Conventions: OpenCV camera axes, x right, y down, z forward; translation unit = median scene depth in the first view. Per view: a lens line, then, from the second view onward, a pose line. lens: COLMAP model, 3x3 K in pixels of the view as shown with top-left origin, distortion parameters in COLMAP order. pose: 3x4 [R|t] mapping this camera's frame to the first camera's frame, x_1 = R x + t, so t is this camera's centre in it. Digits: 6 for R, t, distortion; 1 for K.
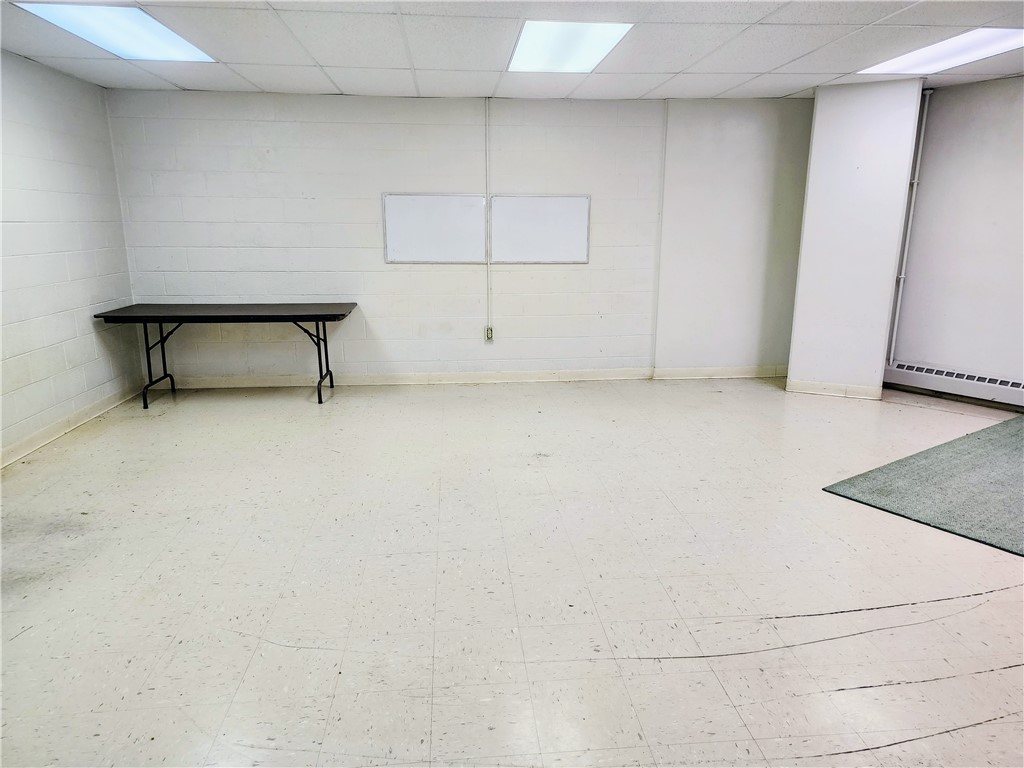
lens RADIAL K [[701.7, 0, 515.4], [0, 701.7, 381.0], [0, 0, 1]] dist [0.070071, -0.059827]
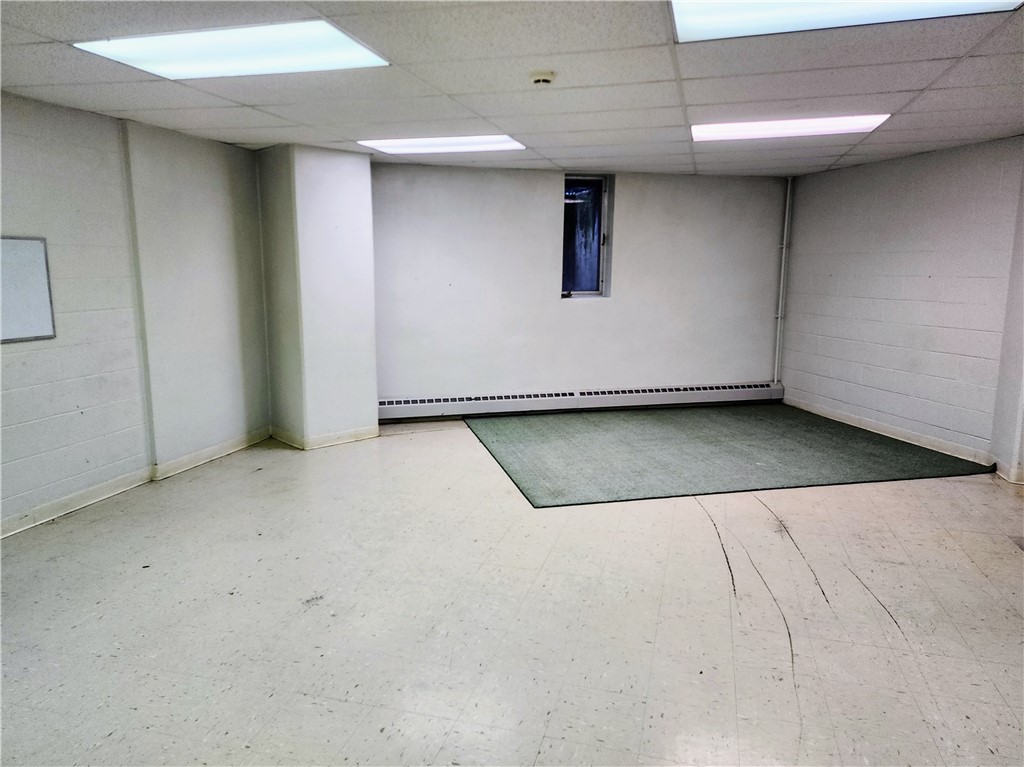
lens RADIAL K [[701.7, 0, 514.3], [0, 701.7, 377.7], [0, 0, 1]] dist [0.070071, -0.059827]
pose [[0.332040, -0.144165, 0.932183, -0.427406], [0.202084, 0.976178, 0.078988, -0.105850], [-0.921364, 0.162153, 0.353263, 0.403309]]
